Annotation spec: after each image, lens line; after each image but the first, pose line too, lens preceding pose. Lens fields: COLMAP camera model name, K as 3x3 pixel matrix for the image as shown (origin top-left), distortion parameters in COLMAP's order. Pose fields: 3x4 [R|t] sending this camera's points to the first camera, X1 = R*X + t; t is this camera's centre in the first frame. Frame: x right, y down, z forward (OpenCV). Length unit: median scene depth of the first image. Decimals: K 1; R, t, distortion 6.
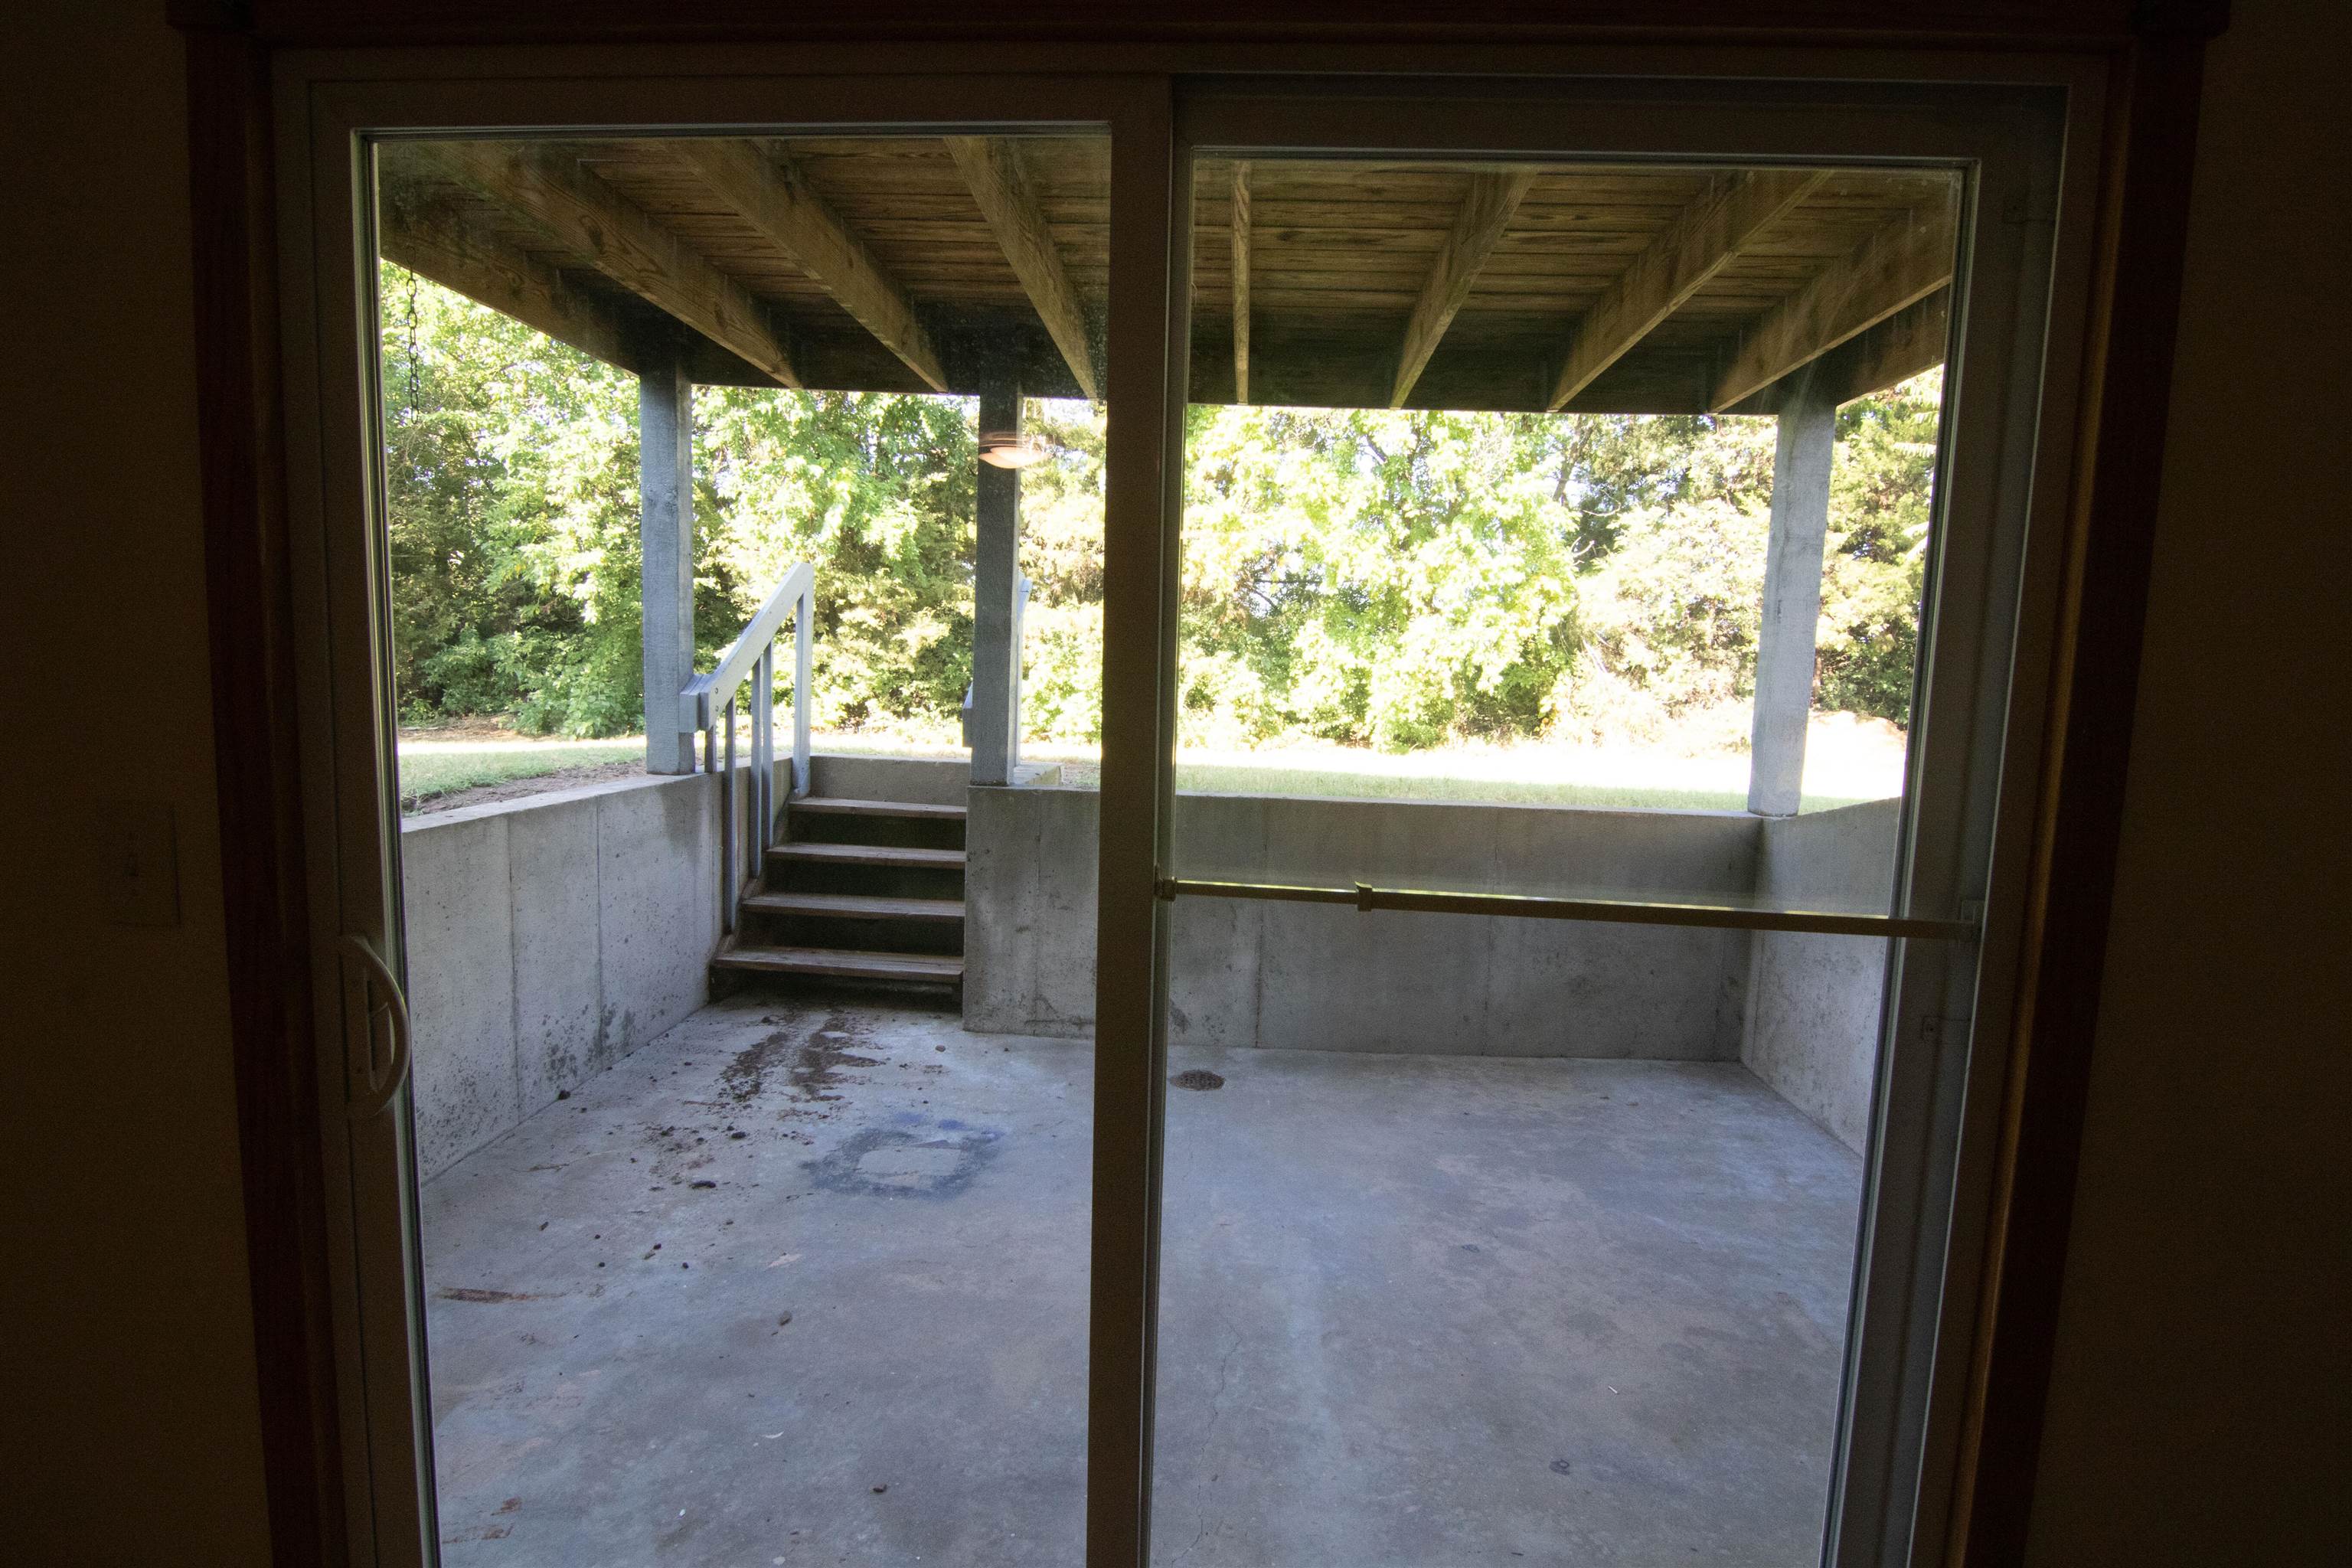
lens RADIAL K [[1214.1, 0, 1182.2], [0, 1214.1, 802.9], [0, 0, 1]] dist [-0.001191, -0.014601]
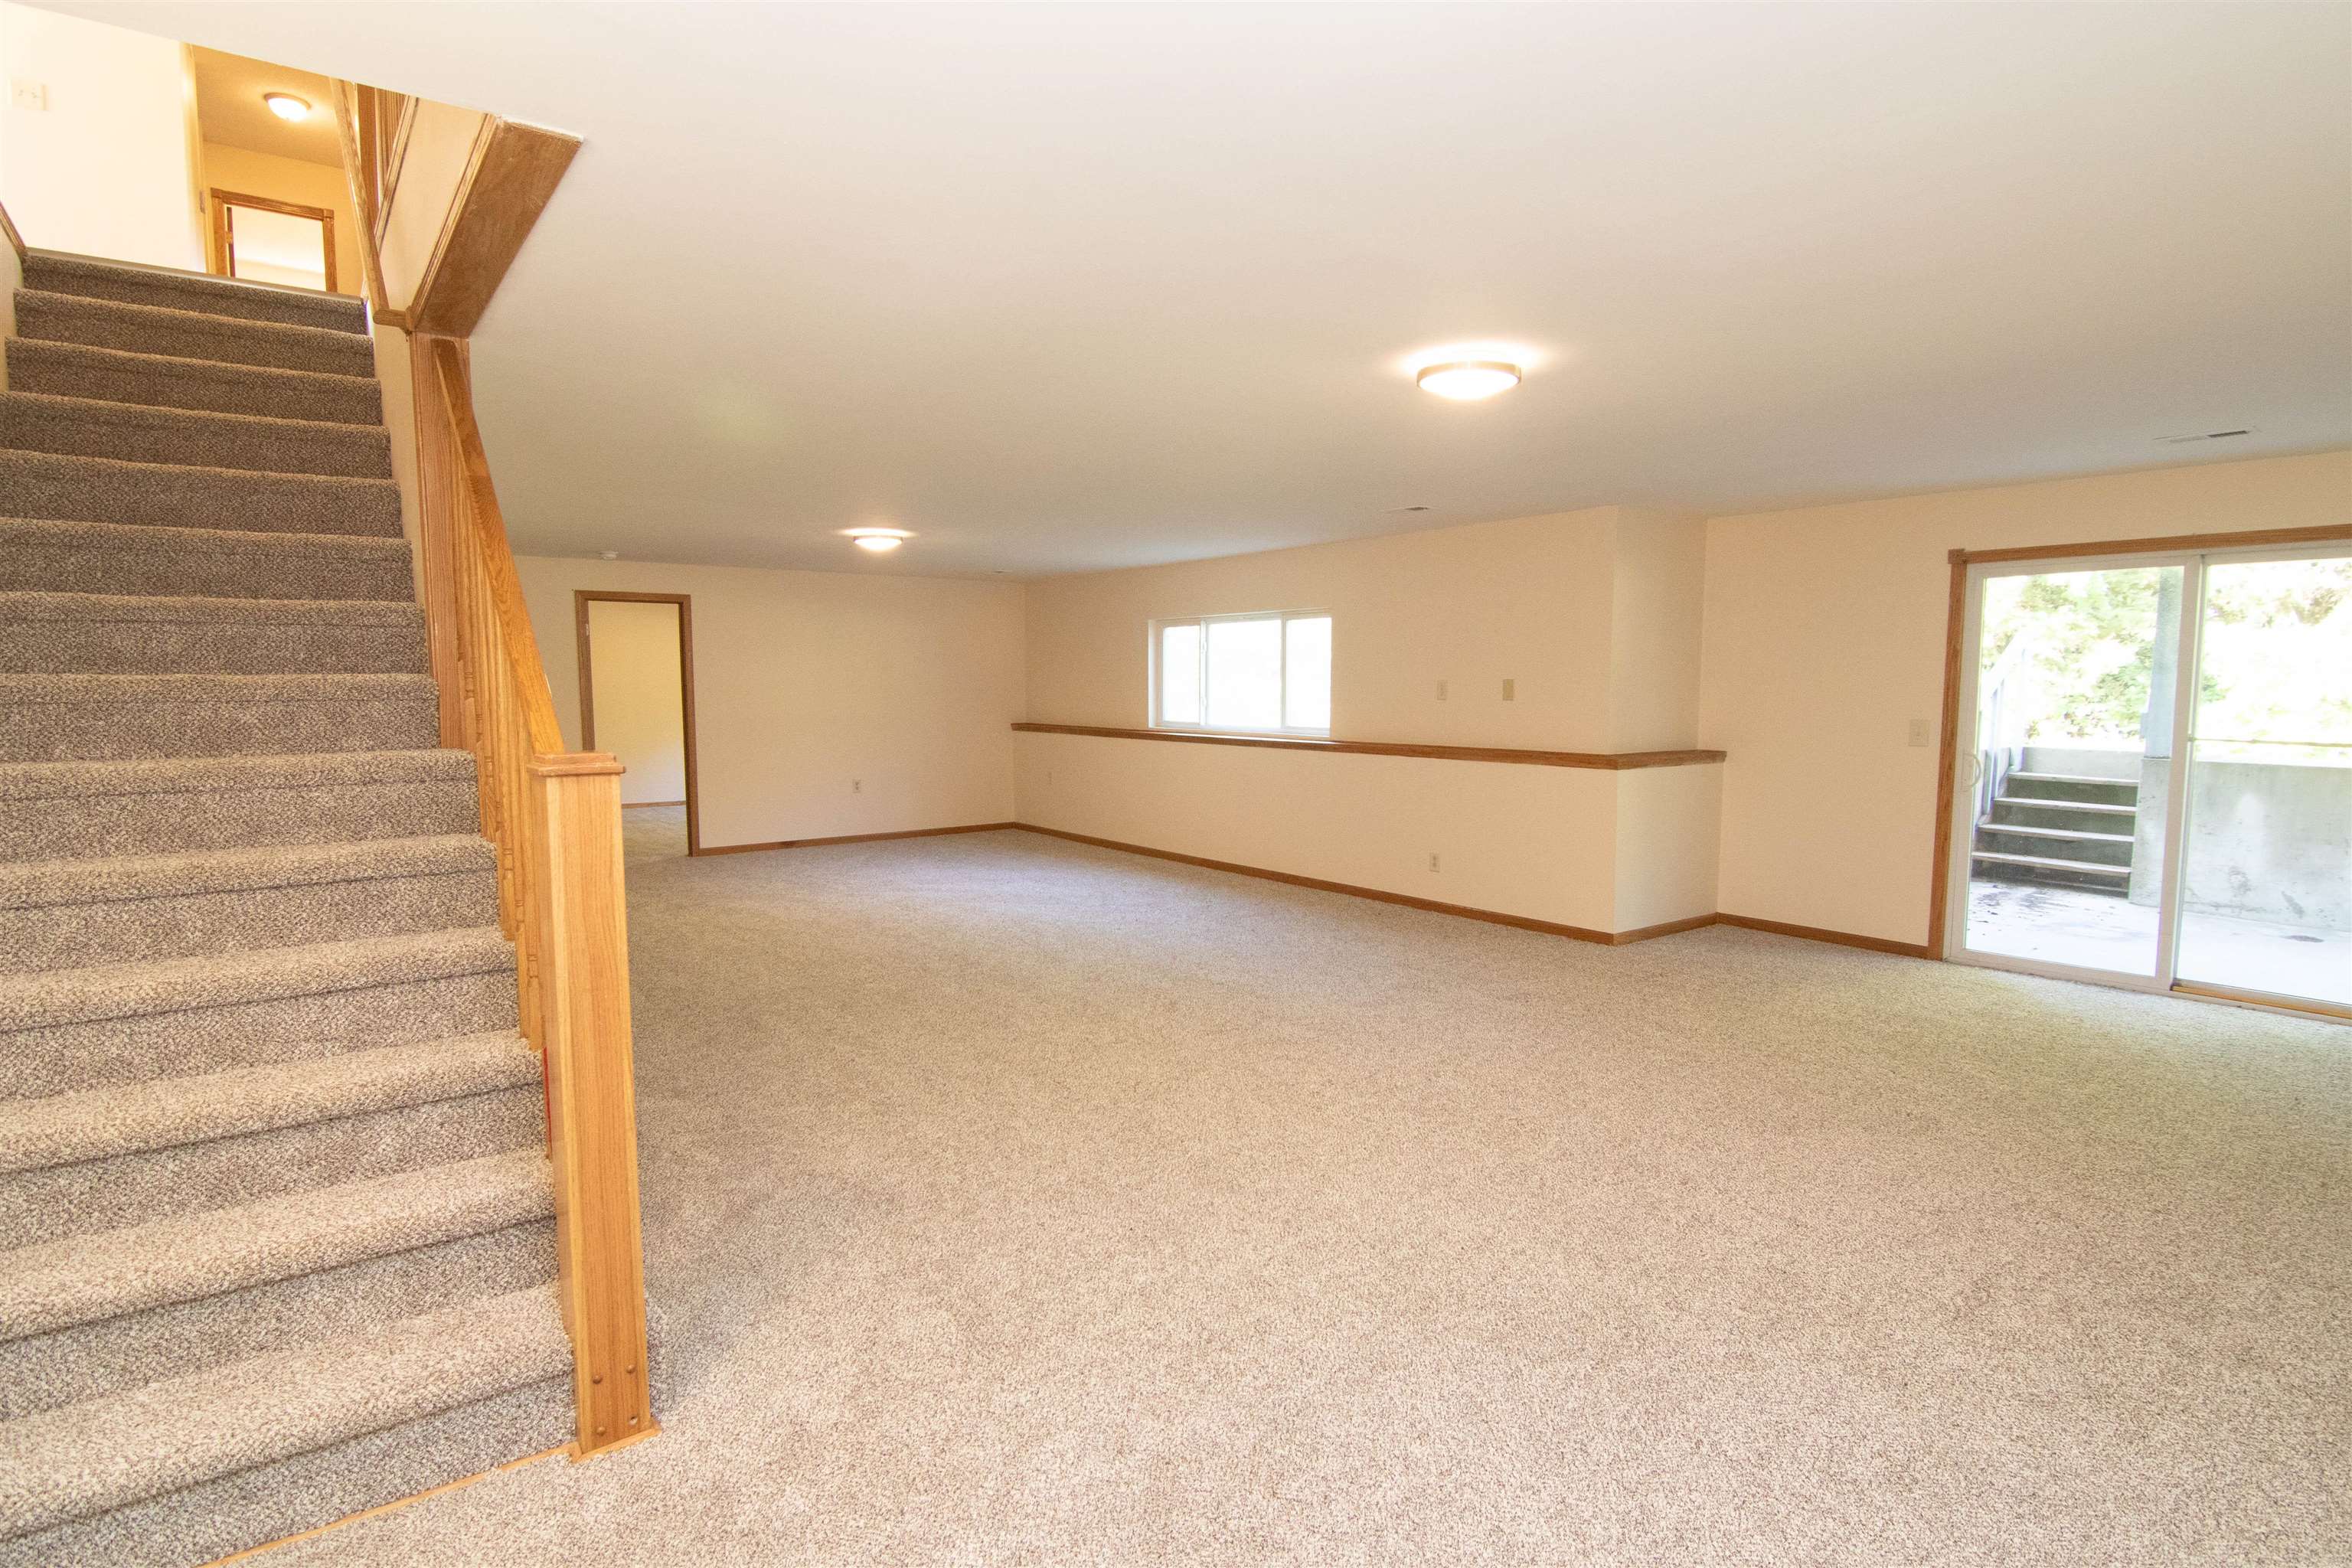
lens RADIAL K [[1214.1, 0, 1182.2], [0, 1214.1, 802.9], [0, 0, 1]] dist [-0.001191, -0.014601]
pose [[0.656950, 0.038556, -0.752948, 0.164199], [-0.059122, 0.998251, -0.000467, 0.098075], [0.751612, 0.044823, 0.658080, -0.851112]]
